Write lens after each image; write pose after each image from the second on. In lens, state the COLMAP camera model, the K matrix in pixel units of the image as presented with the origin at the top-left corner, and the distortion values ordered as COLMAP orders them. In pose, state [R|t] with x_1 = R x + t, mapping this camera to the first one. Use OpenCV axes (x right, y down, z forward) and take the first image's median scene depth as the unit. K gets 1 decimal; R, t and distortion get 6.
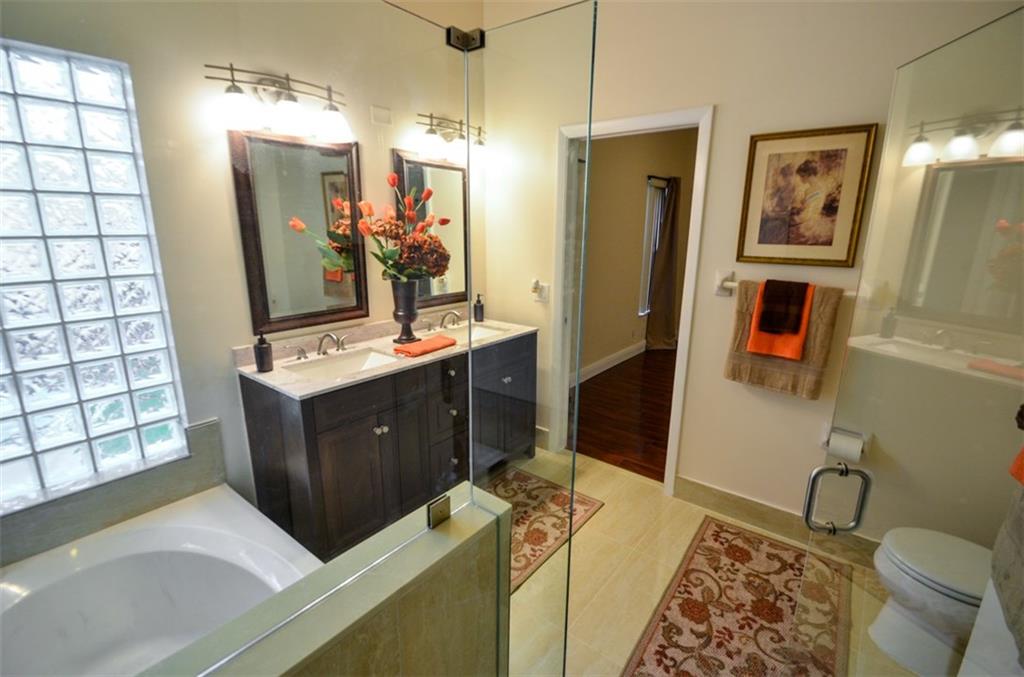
lens RADIAL K [[457.5, 0, 508.5], [0, 457.5, 338.6], [0, 0, 1]] dist [-0.019504, -0.000759]
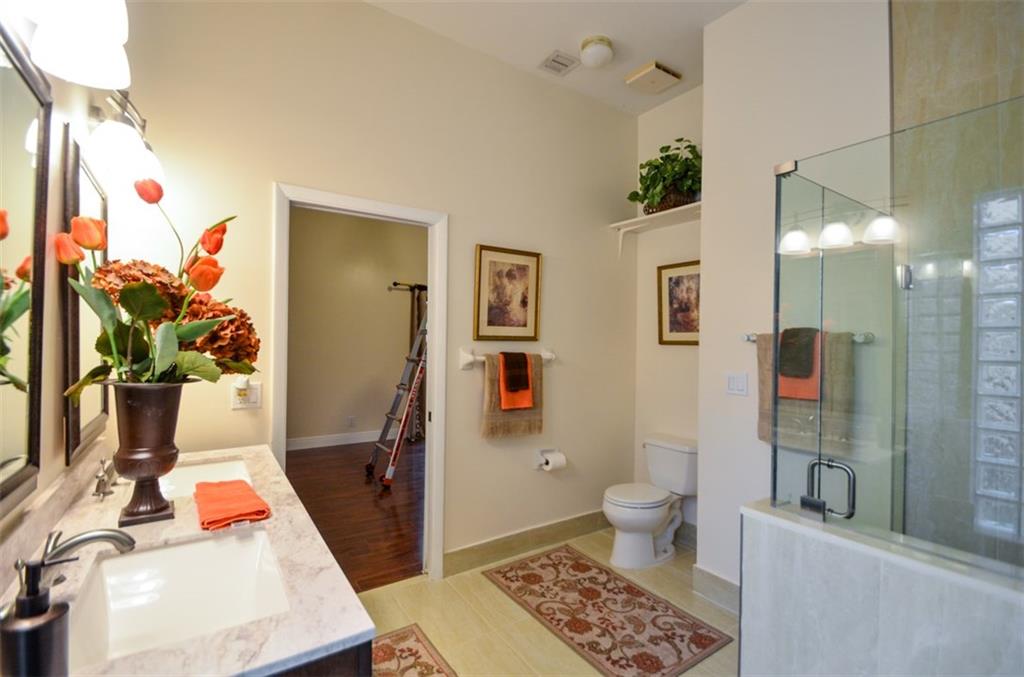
lens RADIAL K [[469.9, 0, 524.6], [0, 469.9, 334.8], [0, 0, 1]] dist [0.031428, -0.021713]
pose [[0.281400, 0.006397, 0.959569, -0.748787], [0.214694, 0.974209, -0.069455, -0.072606], [-0.935265, 0.225558, 0.272769, 0.576490]]
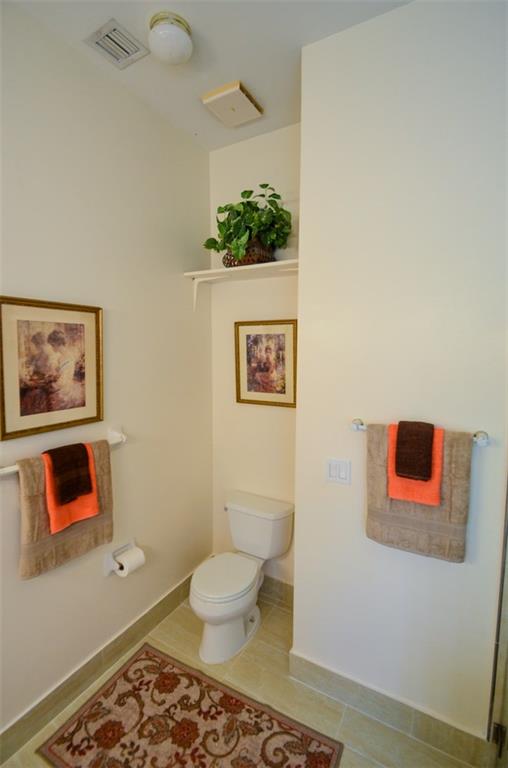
lens RADIAL K [[352.4, 0, 256.7], [0, 352.4, 377.2], [0, 0, 1]] dist [0.031428, -0.021713]
pose [[-0.169600, -0.096158, 0.980811, -0.208995], [0.223522, 0.965539, 0.133312, -0.289239], [-0.959830, 0.241842, -0.142262, 0.681561]]
